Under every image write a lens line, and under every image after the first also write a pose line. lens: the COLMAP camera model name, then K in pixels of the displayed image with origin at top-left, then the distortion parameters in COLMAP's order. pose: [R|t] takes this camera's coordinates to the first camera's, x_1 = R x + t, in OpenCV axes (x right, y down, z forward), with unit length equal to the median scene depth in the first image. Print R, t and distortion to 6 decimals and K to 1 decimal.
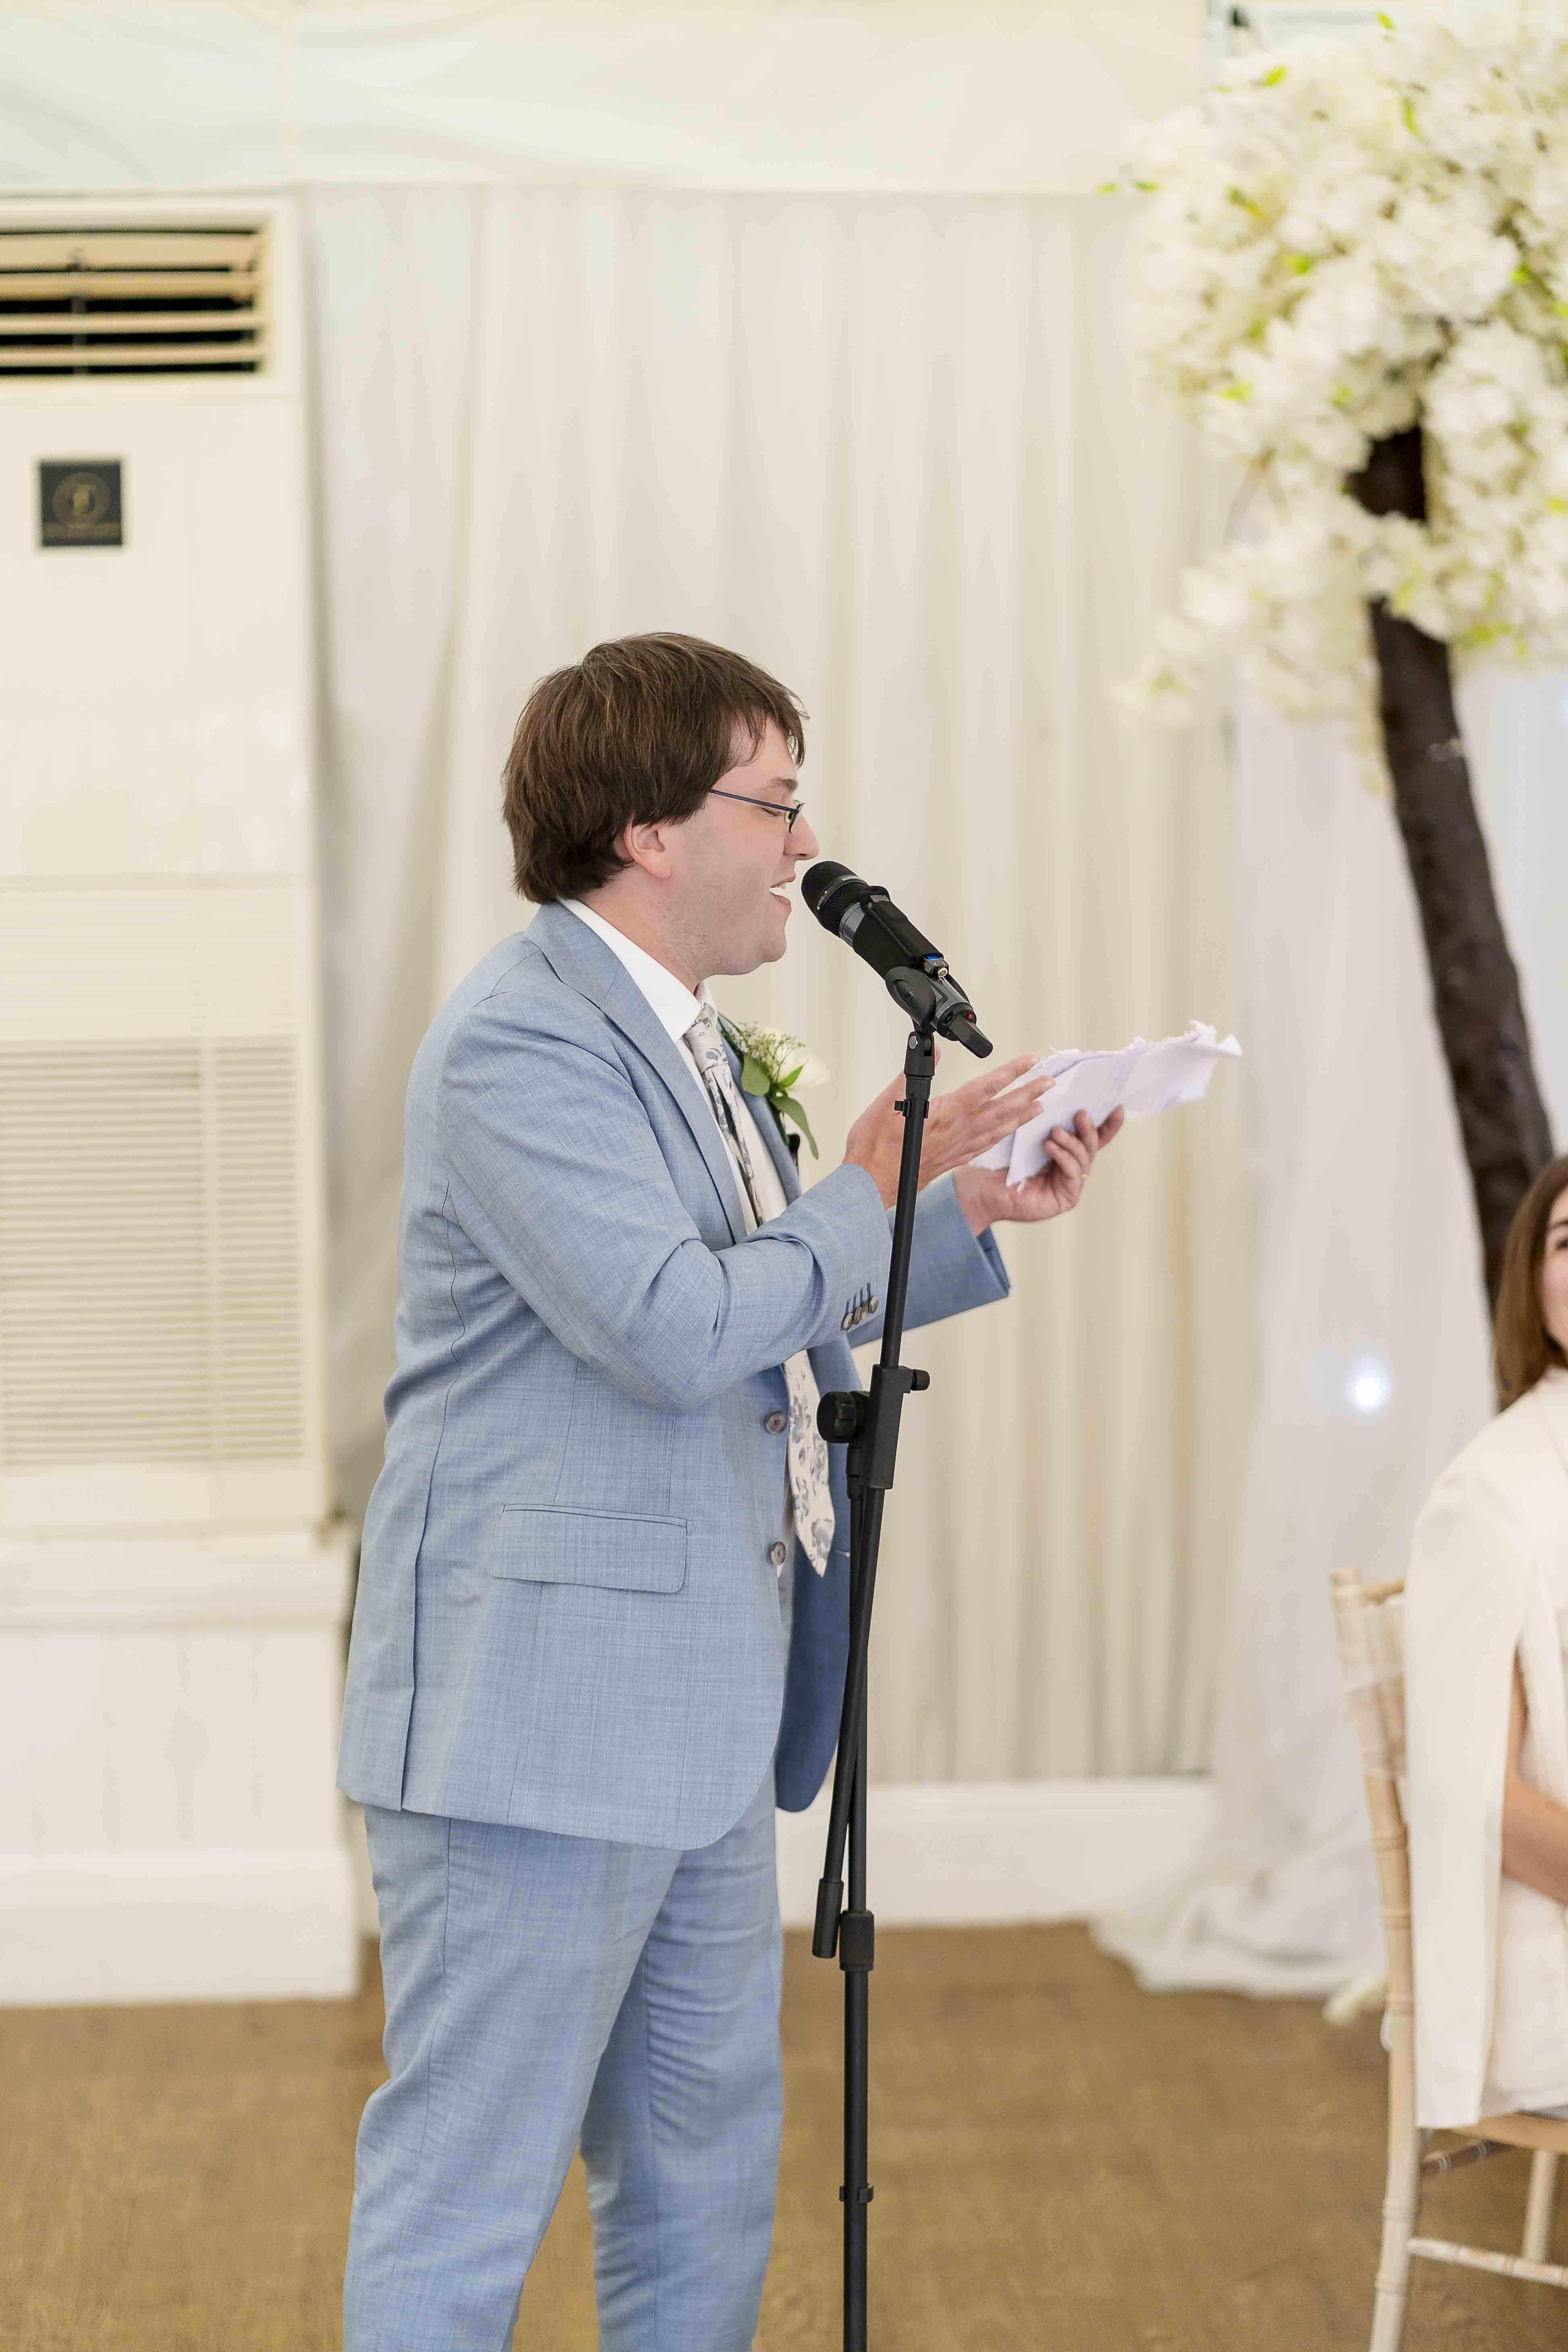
lens RADIAL K [[5777.1, 0, 784.0], [0, 5777.1, 1176.0], [0, 0, 1]] dist [0.031239, -0.411385]
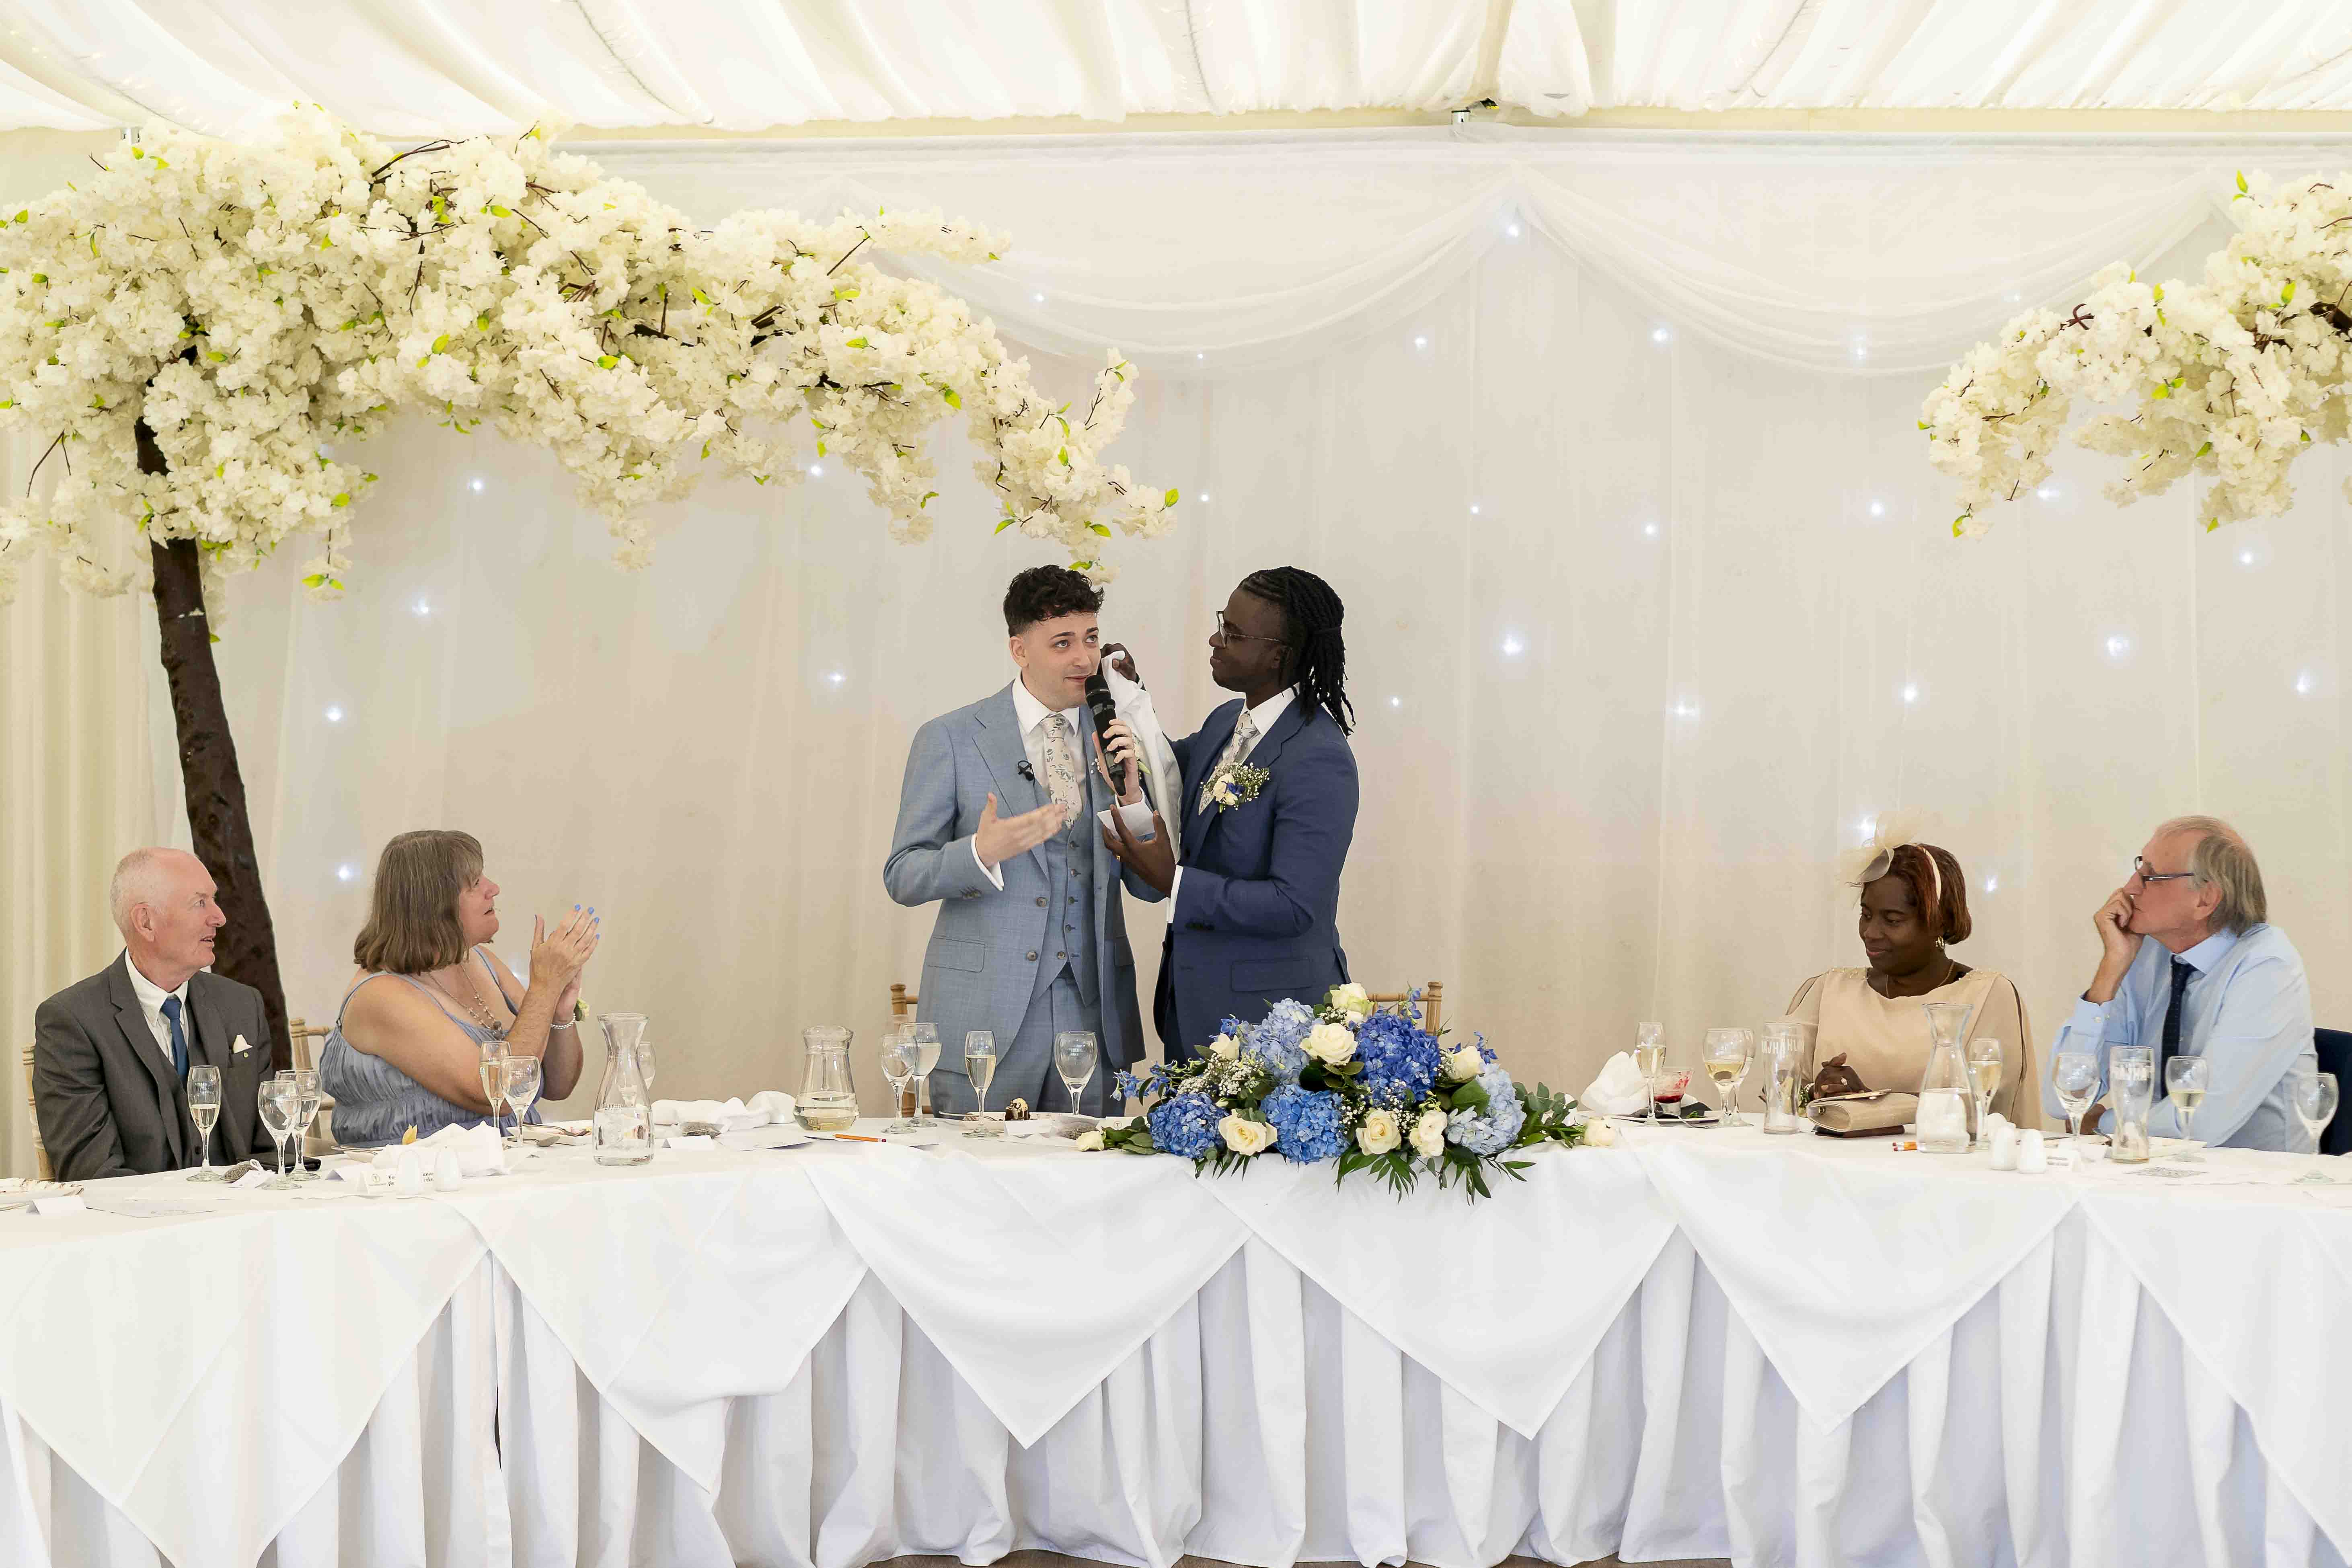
lens RADIAL K [[5671.6, 0, 1160.4], [0, 5671.6, 783.4], [0, 0, 1]] dist [0.008934, -0.220655]
pose [[0.997693, 0.017077, -0.065711, 0.506713], [-0.017843, 0.999779, -0.011091, -0.013675], [0.065507, 0.012238, 0.997777, -0.593427]]
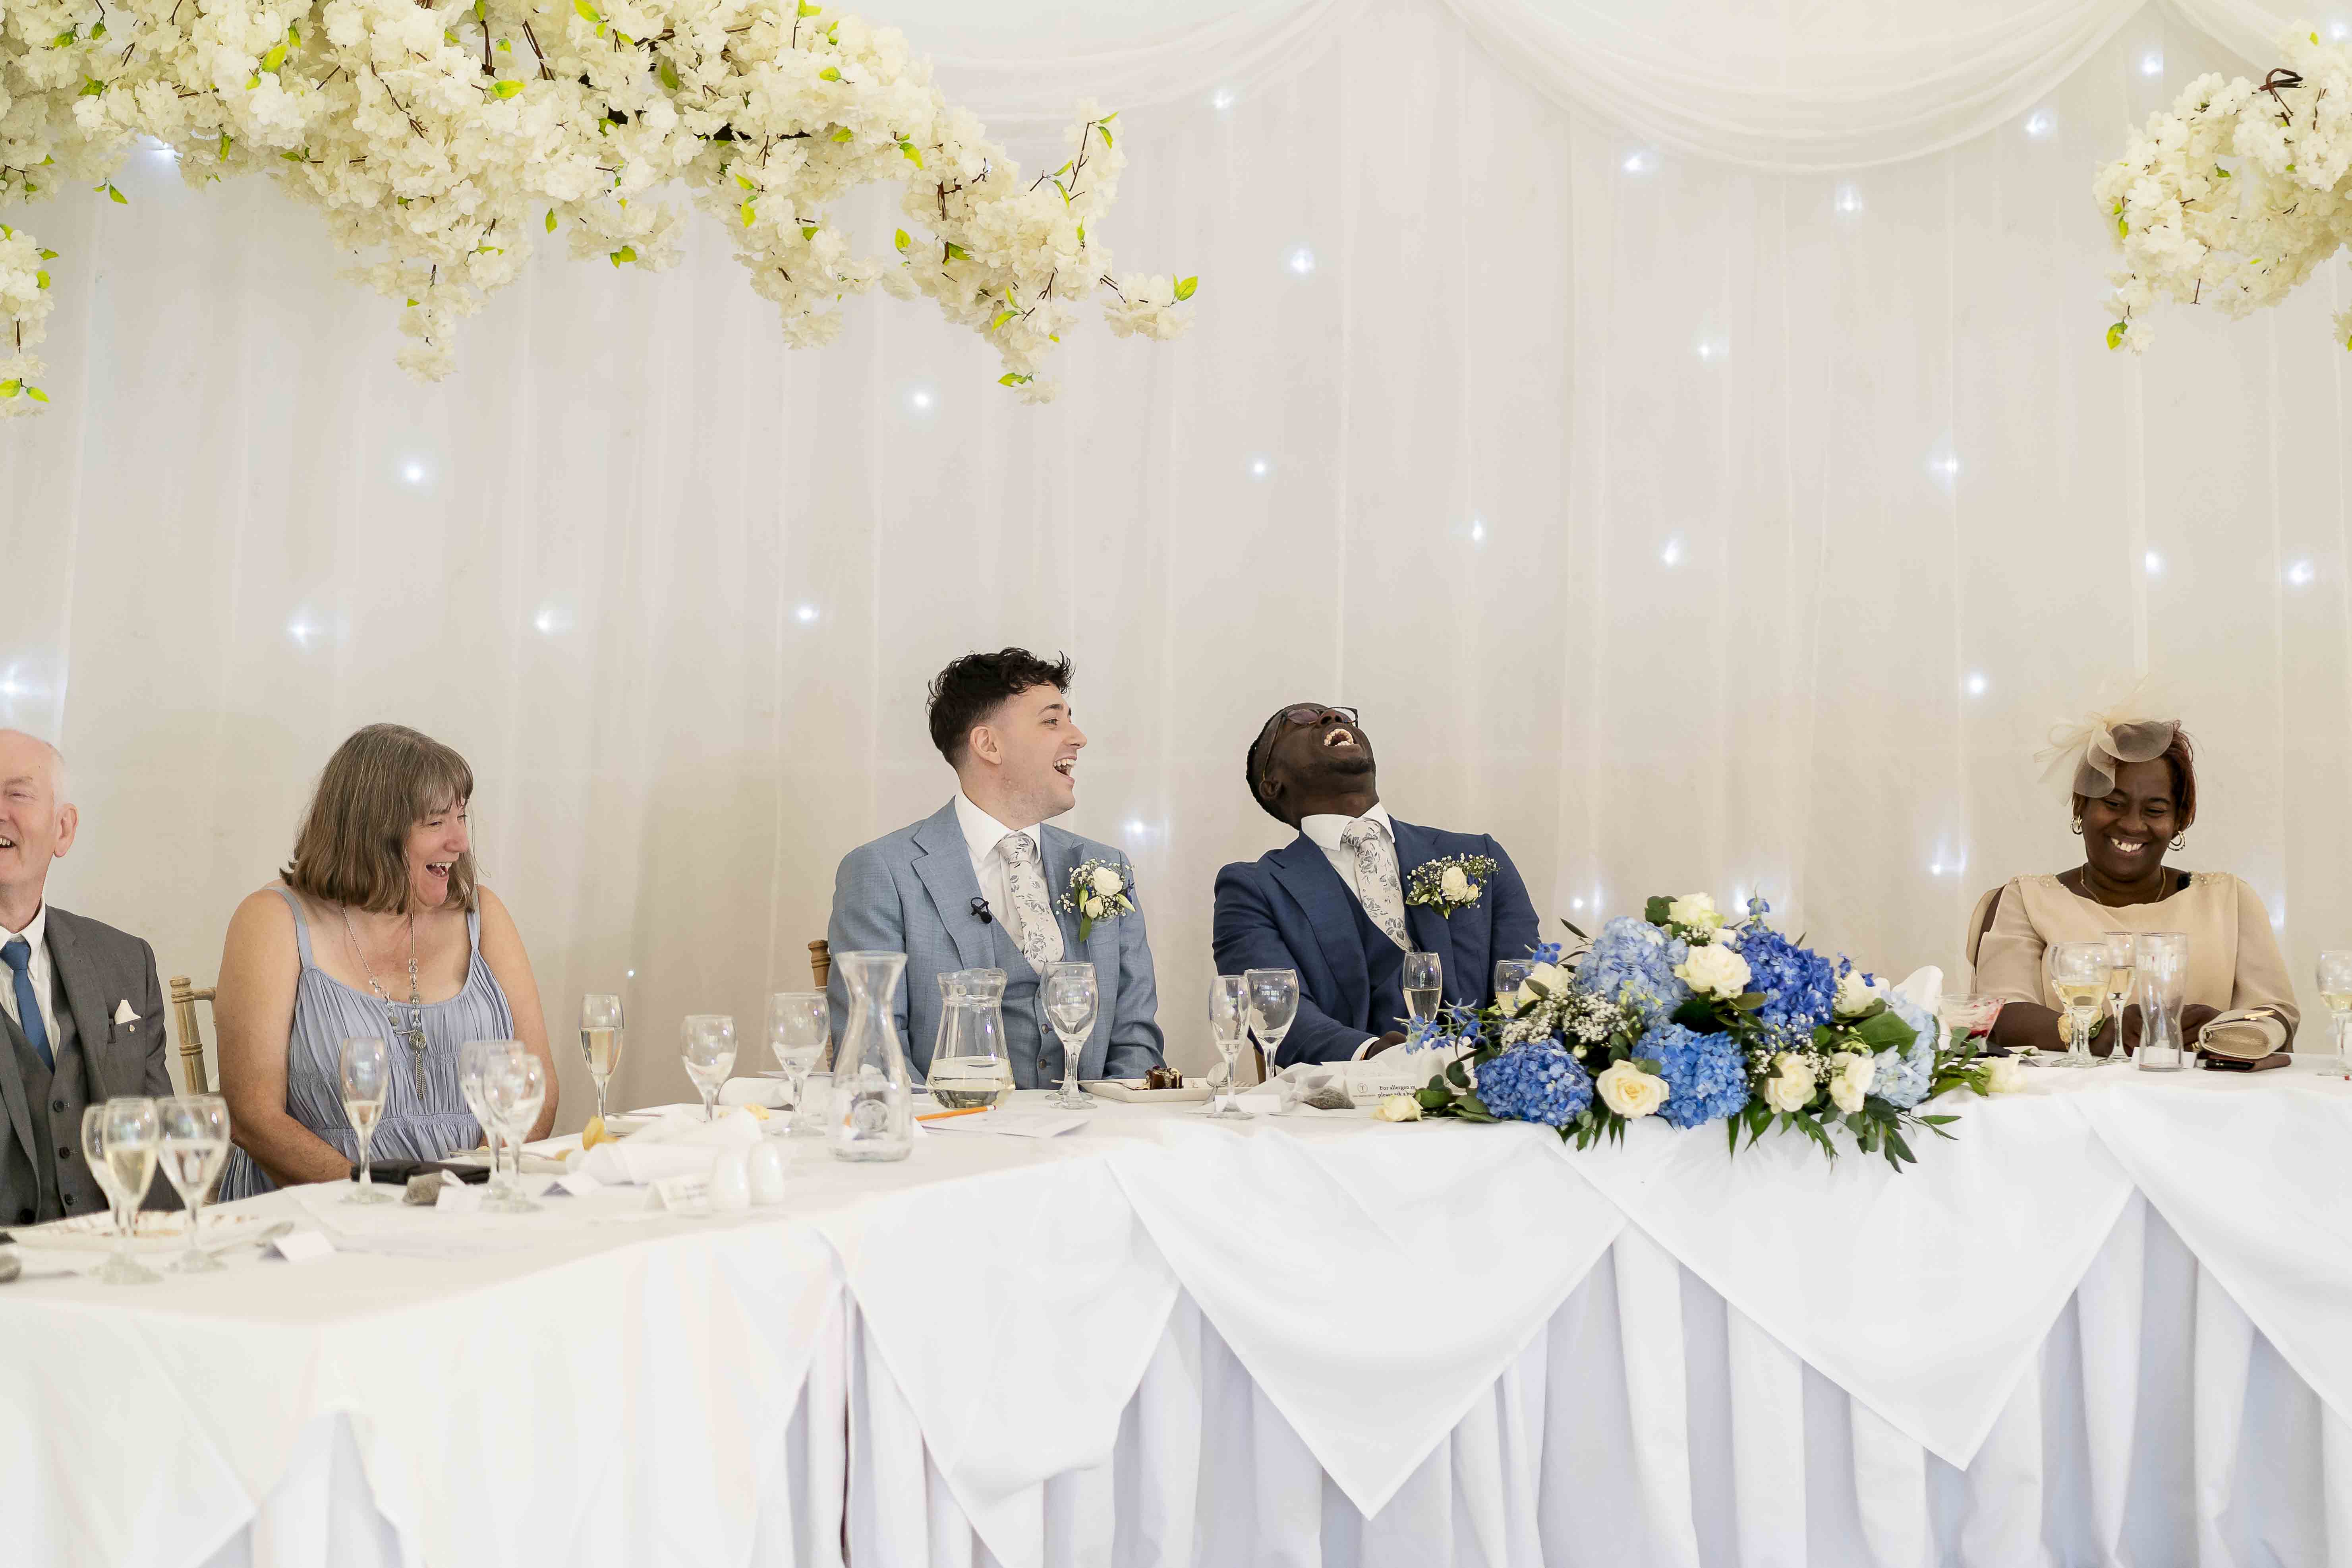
lens RADIAL K [[5608.2, 0, 1171.9], [0, 5608.2, 771.7], [0, 0, 1]] dist [-0.001055, 0.046910]
pose [[0.958267, 0.004763, 0.285834, 0.057538], [-0.000502, 0.999888, -0.014981, 0.012305], [-0.285873, 0.014212, 0.958162, -0.187734]]
